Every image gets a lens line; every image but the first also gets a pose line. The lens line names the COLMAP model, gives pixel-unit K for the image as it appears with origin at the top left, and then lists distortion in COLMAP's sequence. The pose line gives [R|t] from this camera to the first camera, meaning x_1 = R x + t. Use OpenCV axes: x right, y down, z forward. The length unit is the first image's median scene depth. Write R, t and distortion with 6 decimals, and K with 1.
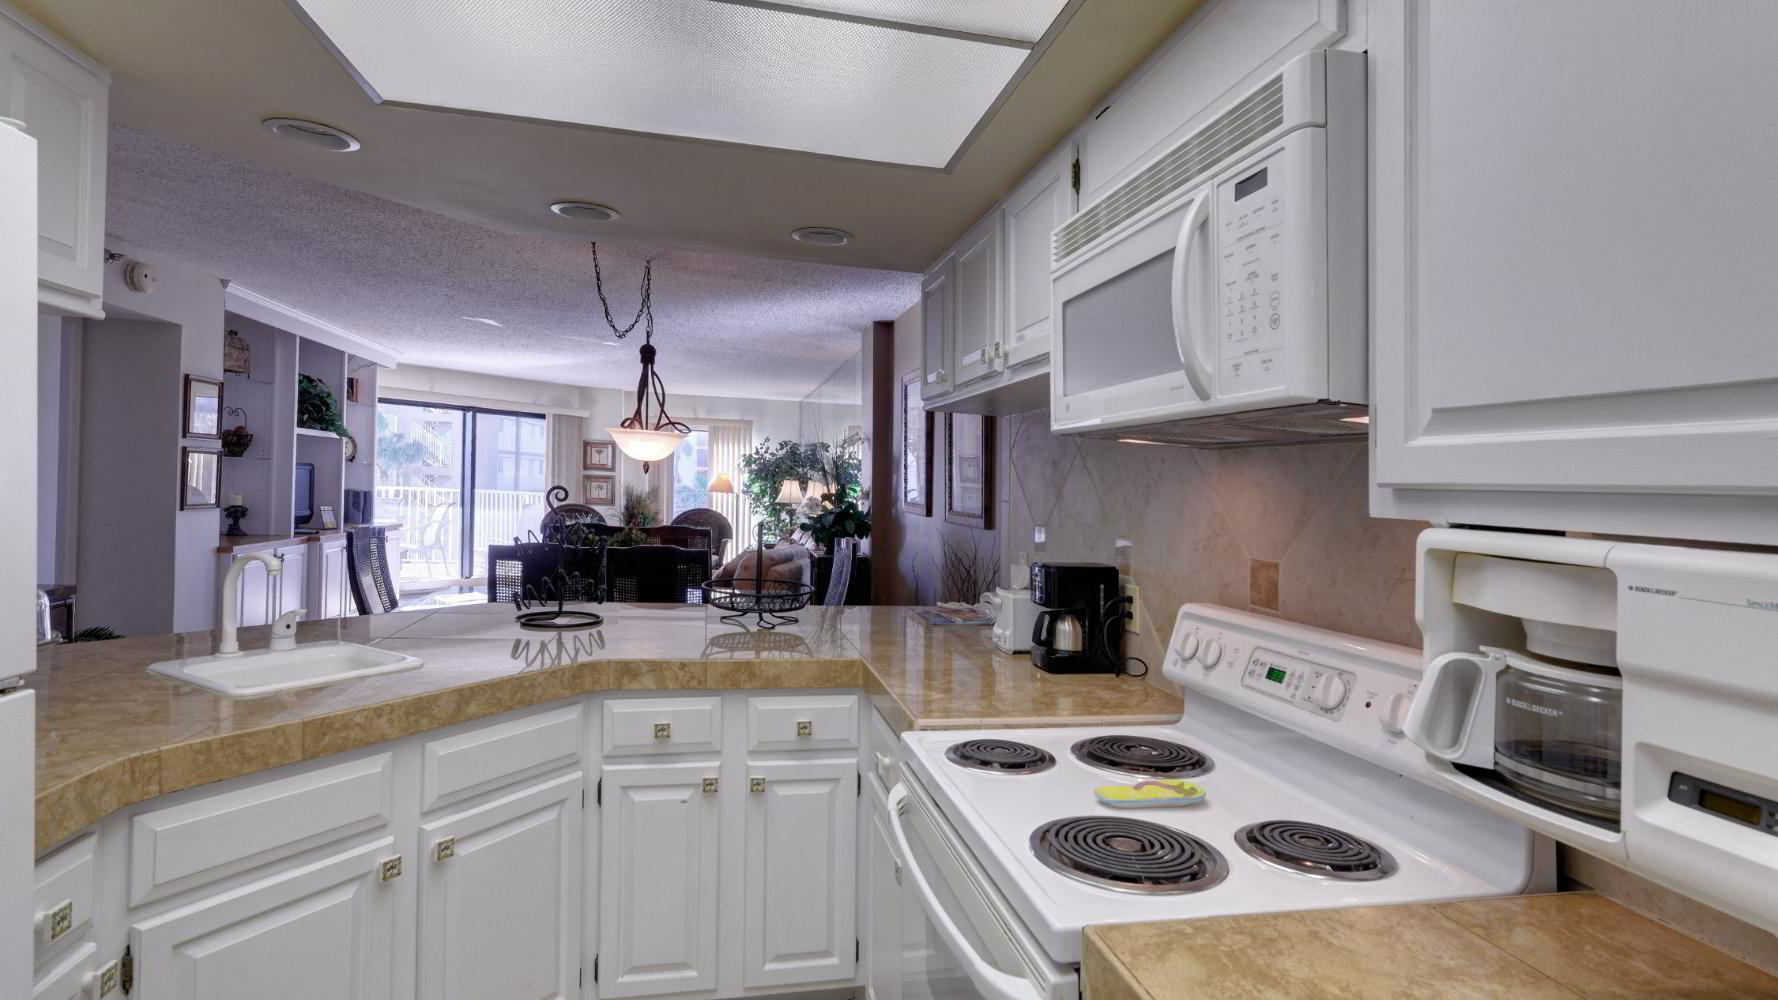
lens RADIAL K [[838.8, 0, 889.0], [0, 838.8, 500.0], [0, 0, 1]] dist [0.002965, 0.000339]
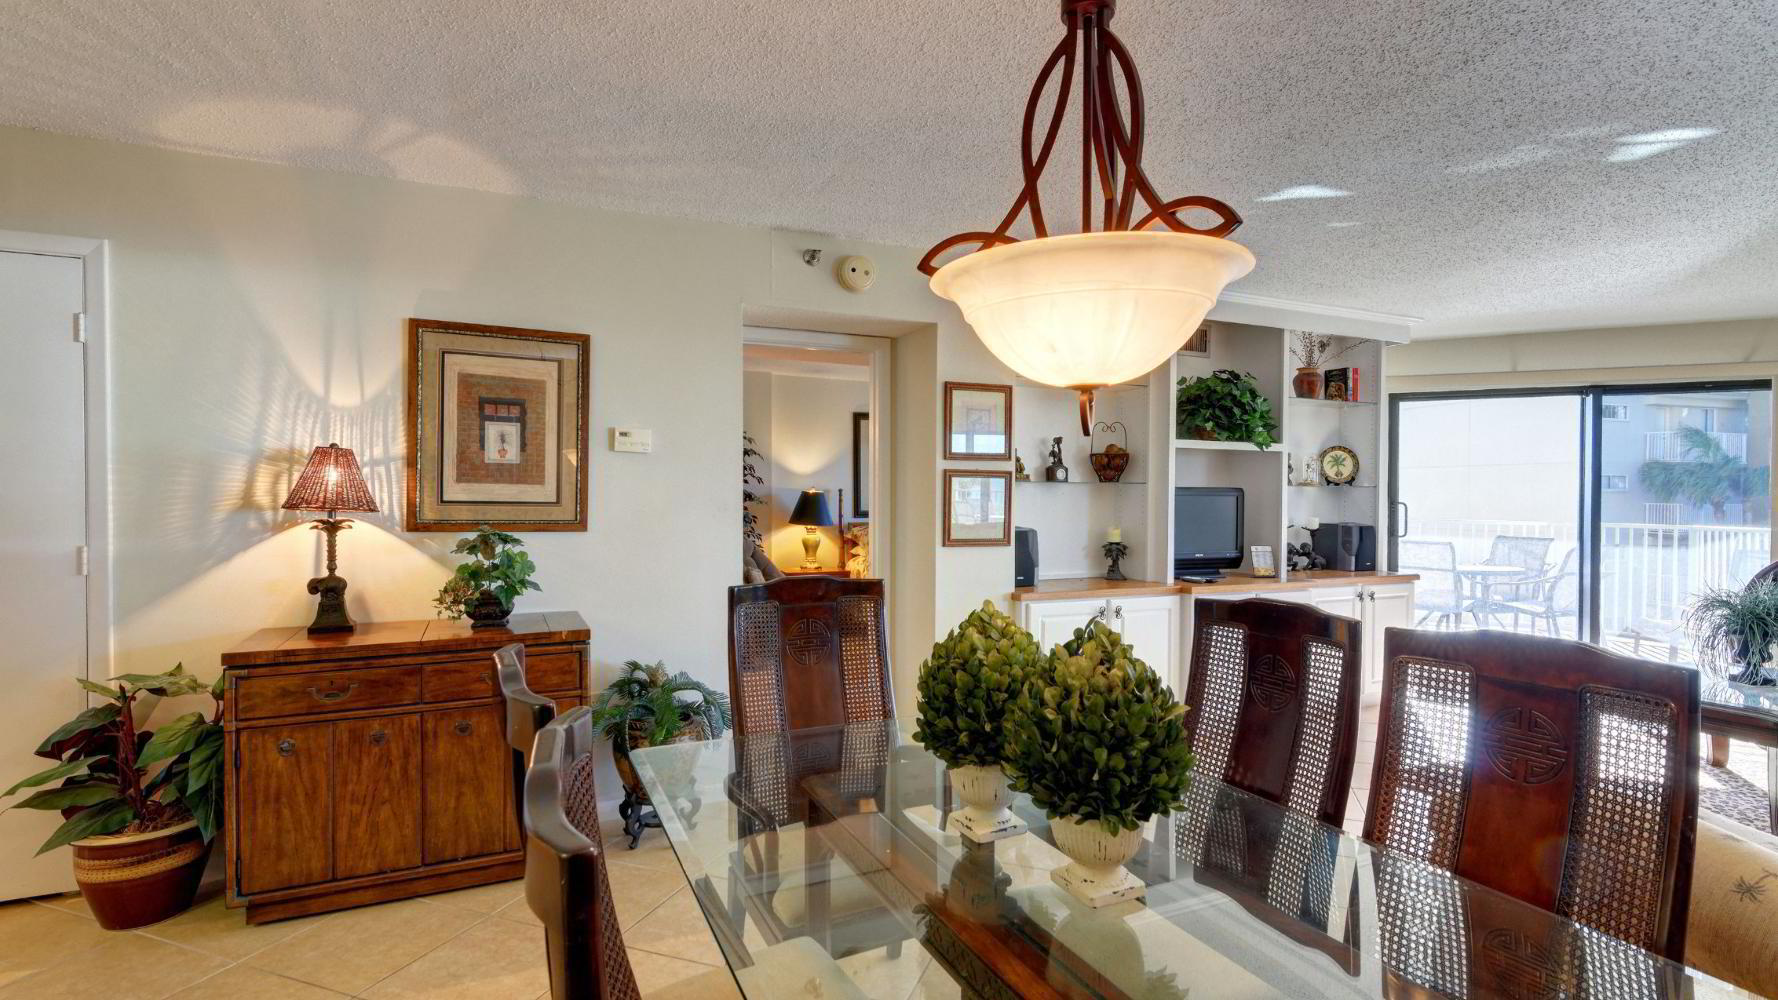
lens RADIAL K [[838.8, 0, 889.0], [0, 838.8, 500.0], [0, 0, 1]] dist [0.002965, 0.000339]
pose [[0.205099, -0.035903, -0.978083, -0.027493], [-0.013637, 0.999125, -0.039535, 0.000405], [0.978646, 0.021447, 0.204430, 0.533008]]
